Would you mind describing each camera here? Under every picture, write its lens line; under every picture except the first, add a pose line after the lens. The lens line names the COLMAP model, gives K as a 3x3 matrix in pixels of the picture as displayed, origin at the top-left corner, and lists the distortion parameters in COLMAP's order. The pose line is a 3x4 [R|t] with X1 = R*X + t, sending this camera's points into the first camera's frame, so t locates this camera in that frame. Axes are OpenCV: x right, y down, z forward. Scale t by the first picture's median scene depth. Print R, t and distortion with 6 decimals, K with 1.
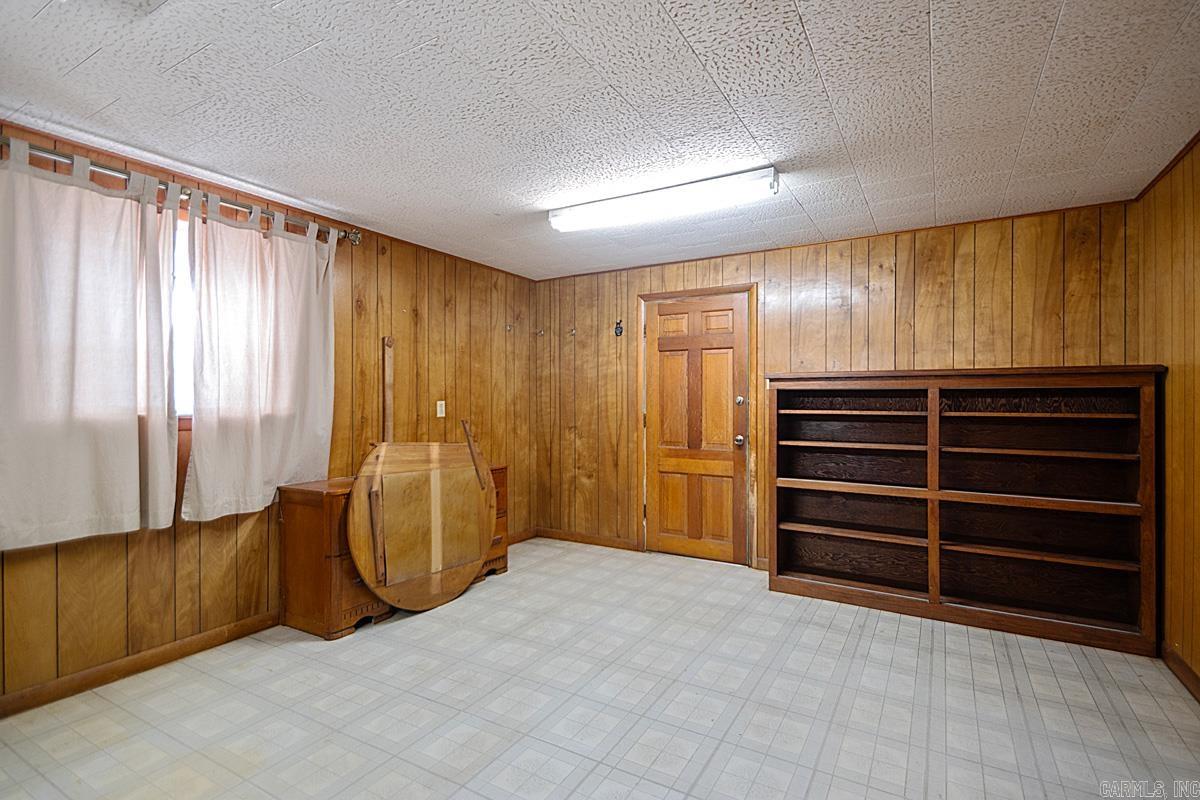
lens RADIAL K [[558.6, 0, 607.2], [0, 558.6, 403.9], [0, 0, 1]] dist [-0.000688, -0.006741]
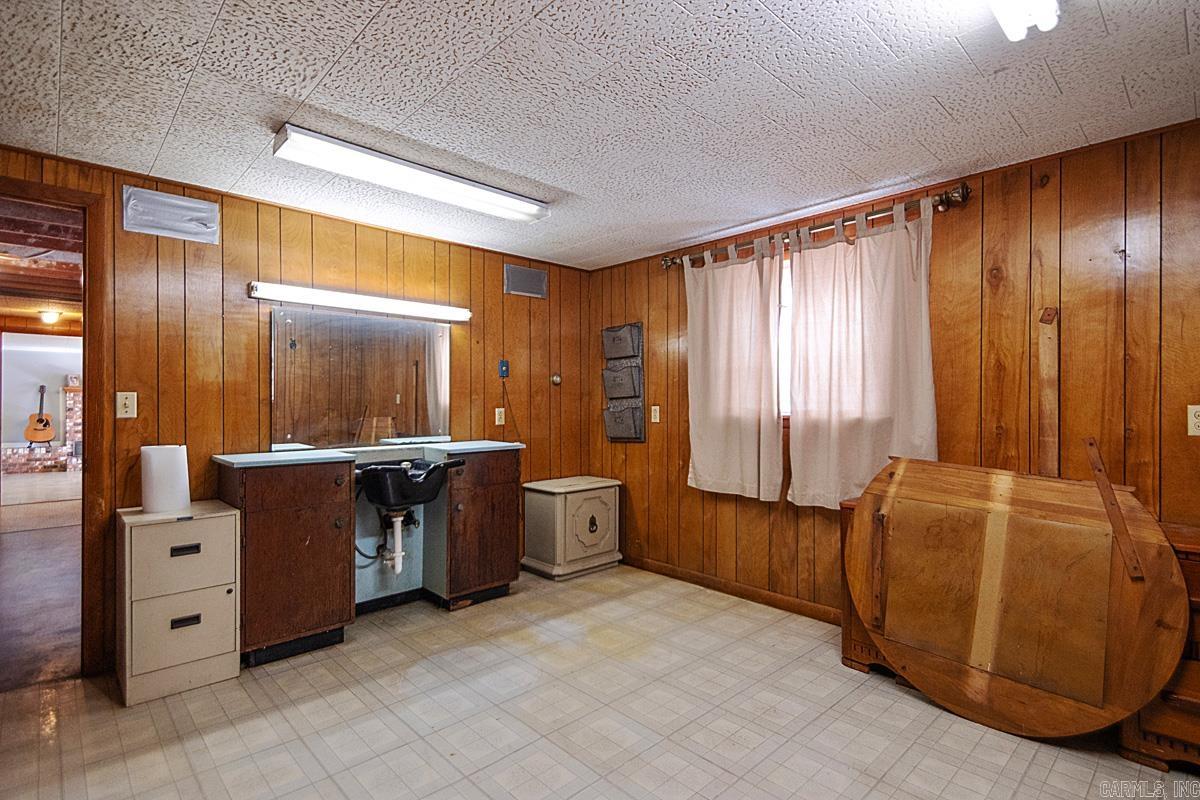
lens RADIAL K [[558.6, 0, 606.3], [0, 558.6, 401.8], [0, 0, 1]] dist [-0.000688, -0.006741]
pose [[-0.282402, -0.000839, -0.959296, 0.519425], [-0.002548, 0.999997, -0.000125, -0.009377], [0.959293, 0.002409, -0.282403, 0.909928]]
